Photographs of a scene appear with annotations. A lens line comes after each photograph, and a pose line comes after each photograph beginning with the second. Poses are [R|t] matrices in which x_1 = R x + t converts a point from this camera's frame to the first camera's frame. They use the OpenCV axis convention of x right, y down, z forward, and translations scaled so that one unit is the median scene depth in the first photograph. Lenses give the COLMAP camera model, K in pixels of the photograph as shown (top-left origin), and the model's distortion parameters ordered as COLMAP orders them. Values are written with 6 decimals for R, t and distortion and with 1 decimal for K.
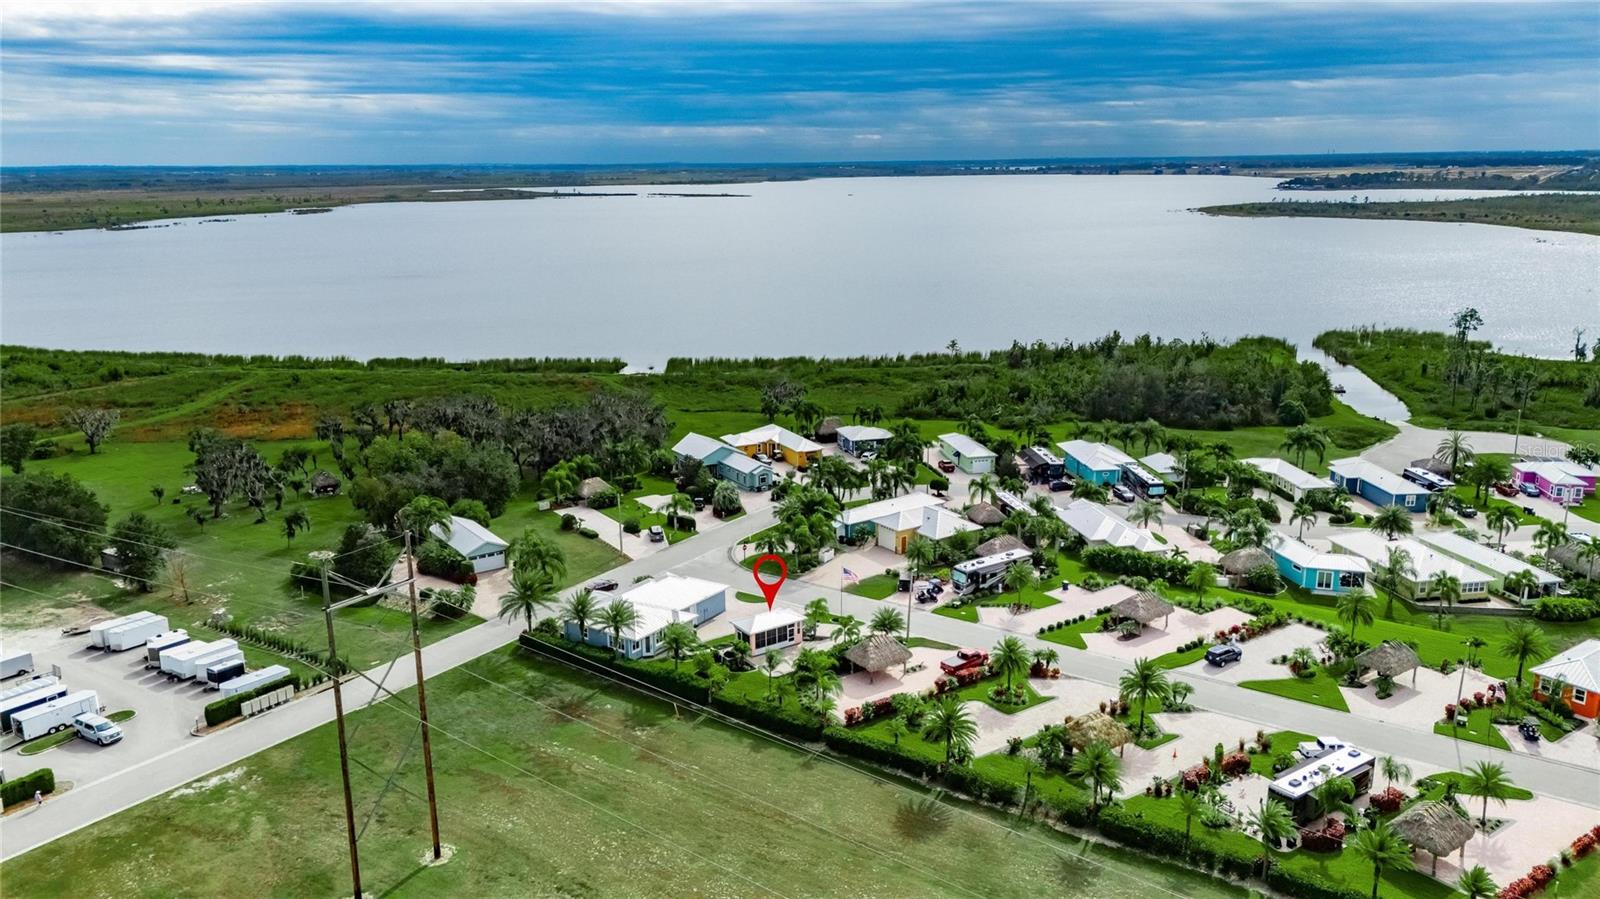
lens RADIAL K [[1168.9, 0, 807.7], [0, 1168.9, 447.1], [0, 0, 1]] dist [0.072829, -0.069013]
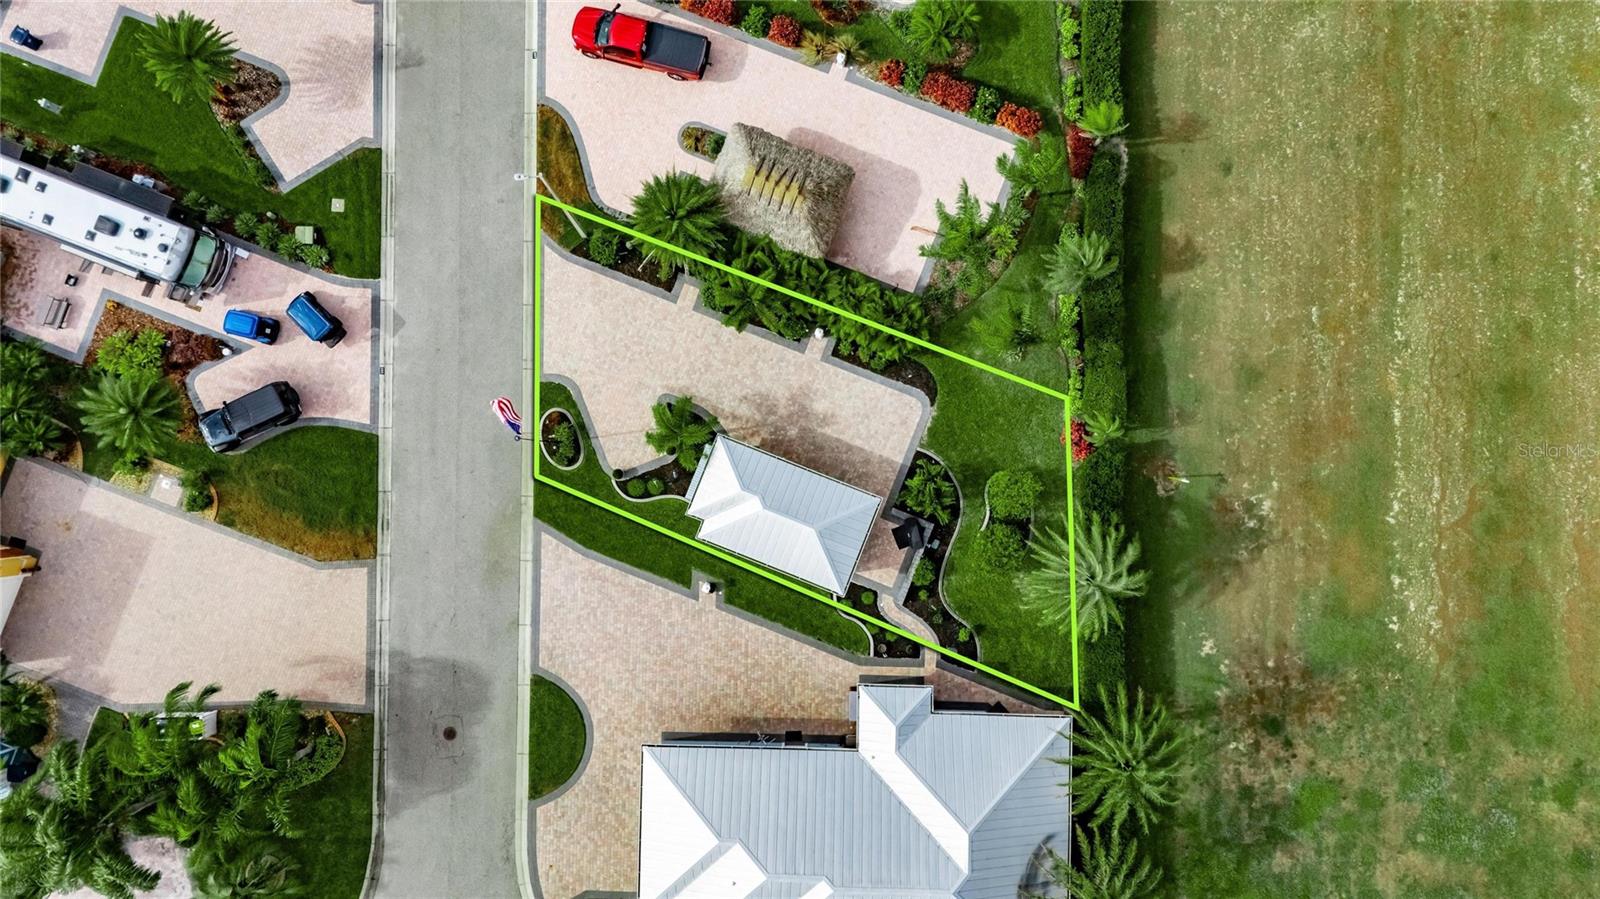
lens RADIAL K [[1168.9, 0, 807.7], [0, 1168.9, 447.1], [0, 0, 1]] dist [0.072829, -0.069013]
pose [[-0.552325, -0.832755, 0.038143, -0.030526], [0.227531, -0.106576, 0.967921, -0.191808], [-0.801976, 0.543286, 0.248343, 0.762735]]
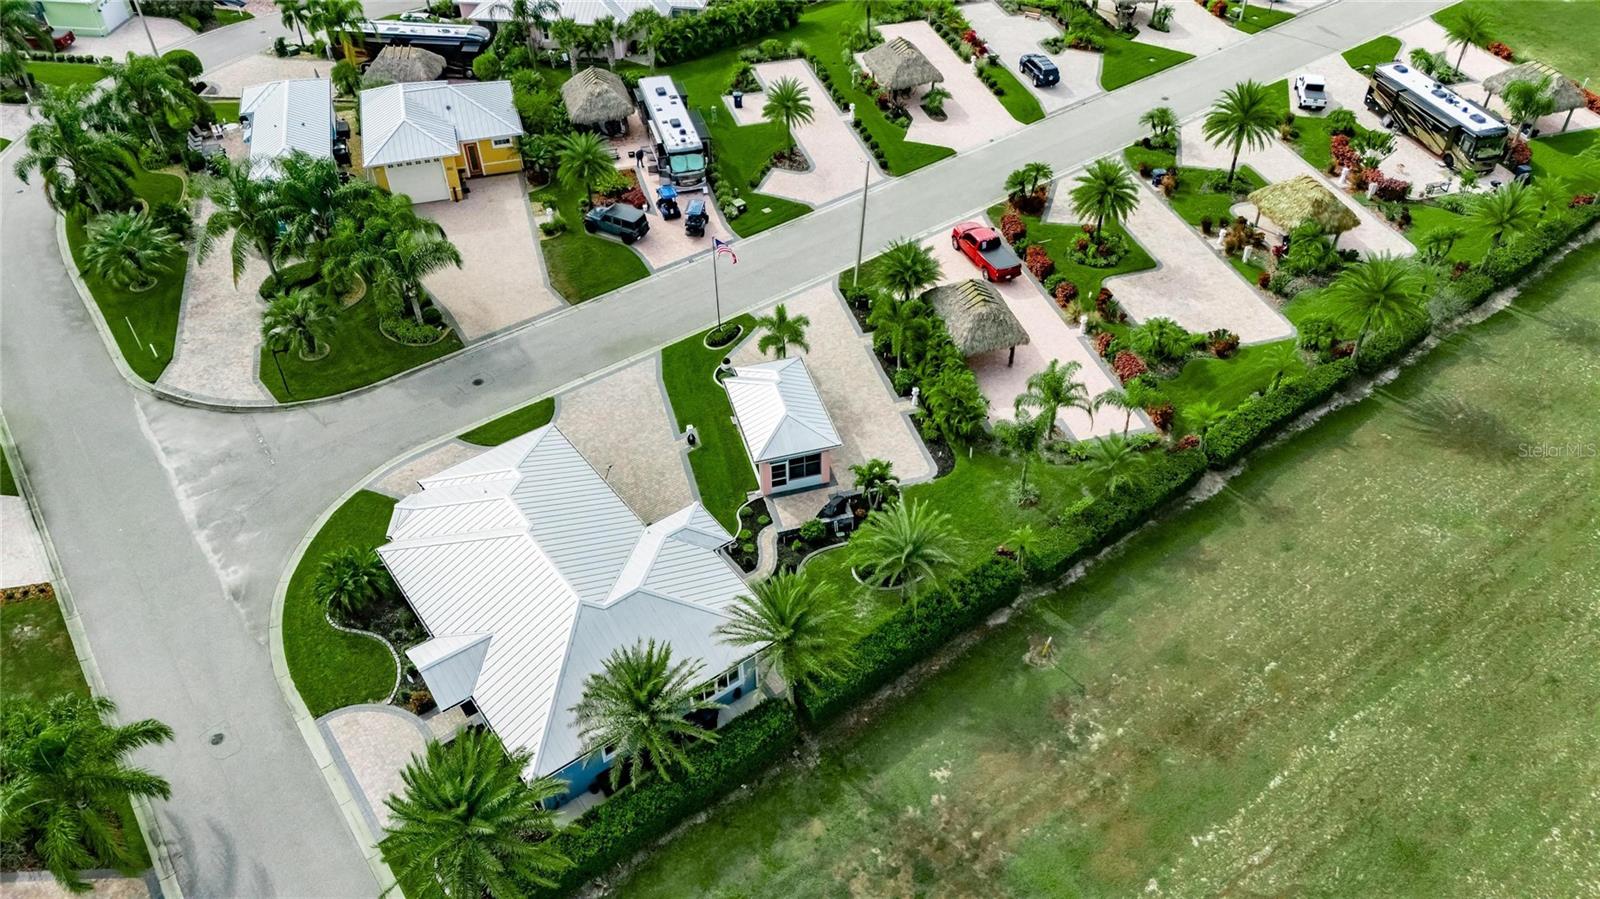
lens RADIAL K [[1168.9, 0, 807.7], [0, 1168.9, 447.1], [0, 0, 1]] dist [0.072829, -0.069013]
pose [[0.321986, -0.624074, 0.711939, -0.317821], [0.231248, 0.781051, 0.580072, -0.089845], [-0.918068, -0.022141, 0.395803, 0.695730]]
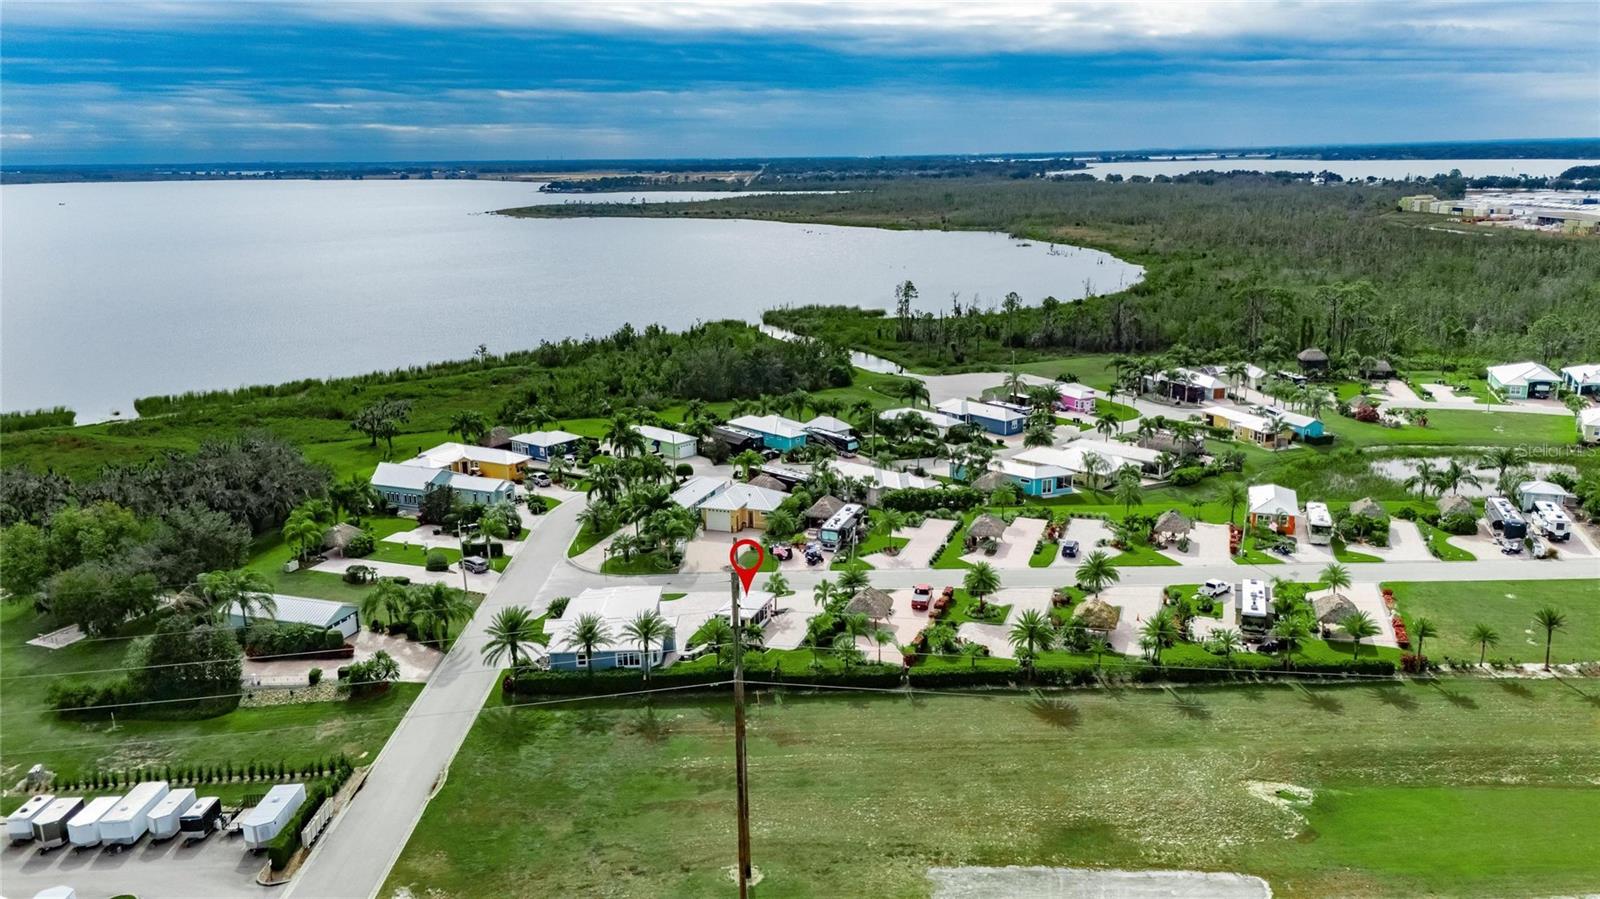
lens RADIAL K [[1168.9, 0, 807.7], [0, 1168.9, 447.1], [0, 0, 1]] dist [0.072829, -0.069013]
pose [[0.811744, -0.143101, 0.566209, -0.474233], [0.145512, 0.988498, 0.041216, -0.018838], [-0.565595, 0.048933, 0.823230, 0.101835]]
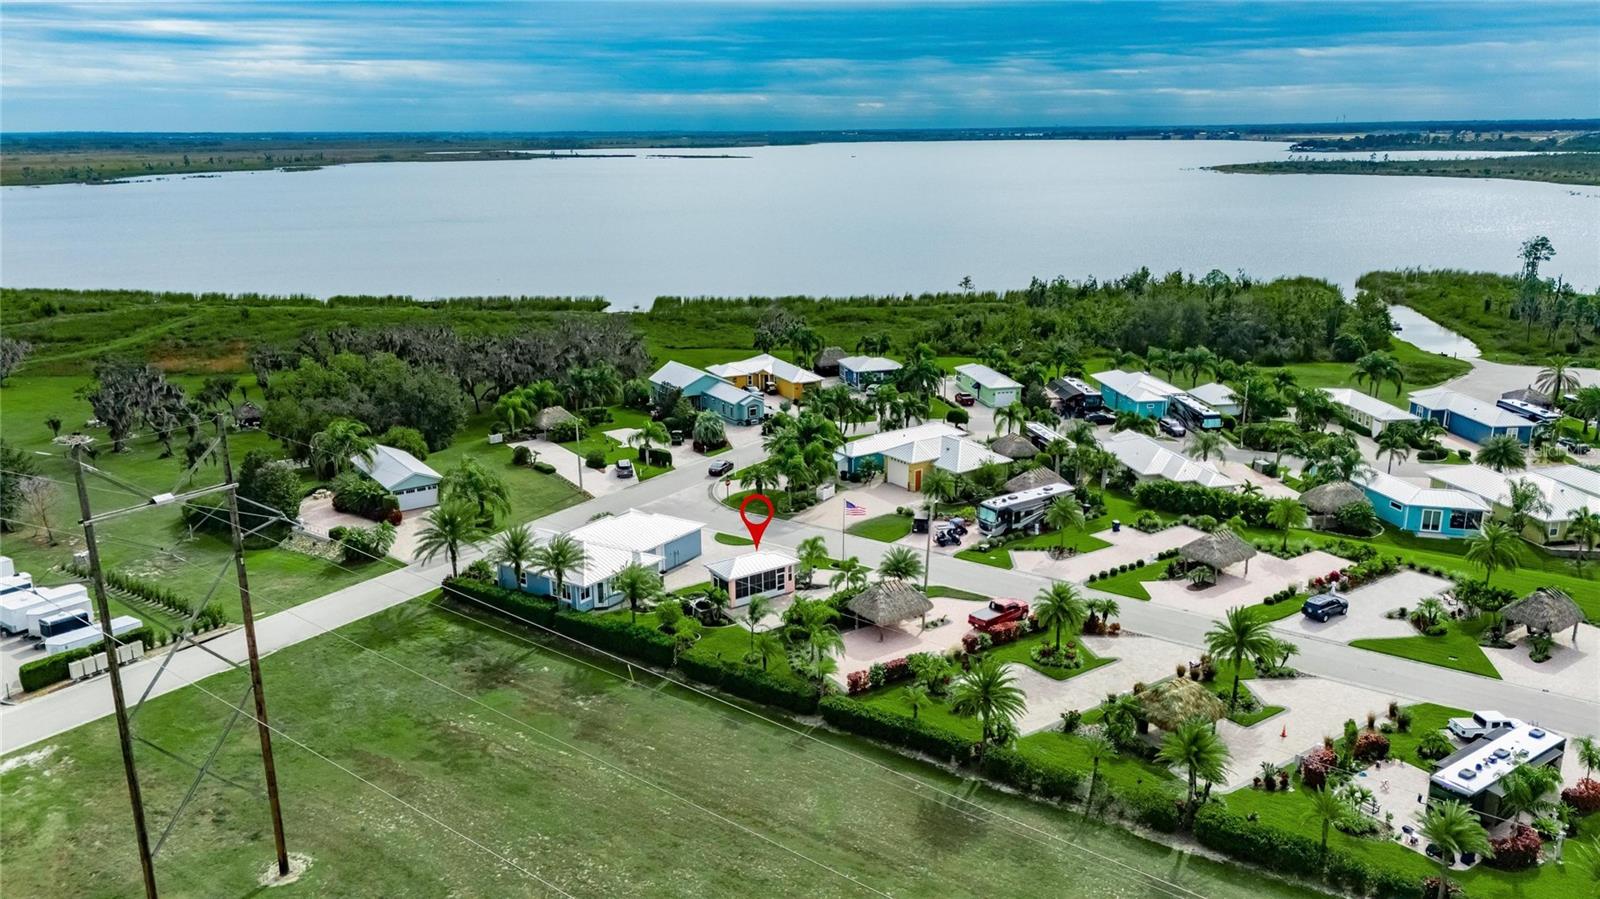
lens RADIAL K [[1168.9, 0, 807.7], [0, 1168.9, 447.1], [0, 0, 1]] dist [0.072829, -0.069013]
pose [[0.999995, 0.002677, -0.001399, 0.004500], [-0.002642, 0.999697, 0.024469, 0.041801], [0.001464, -0.024466, 0.999700, 0.173596]]
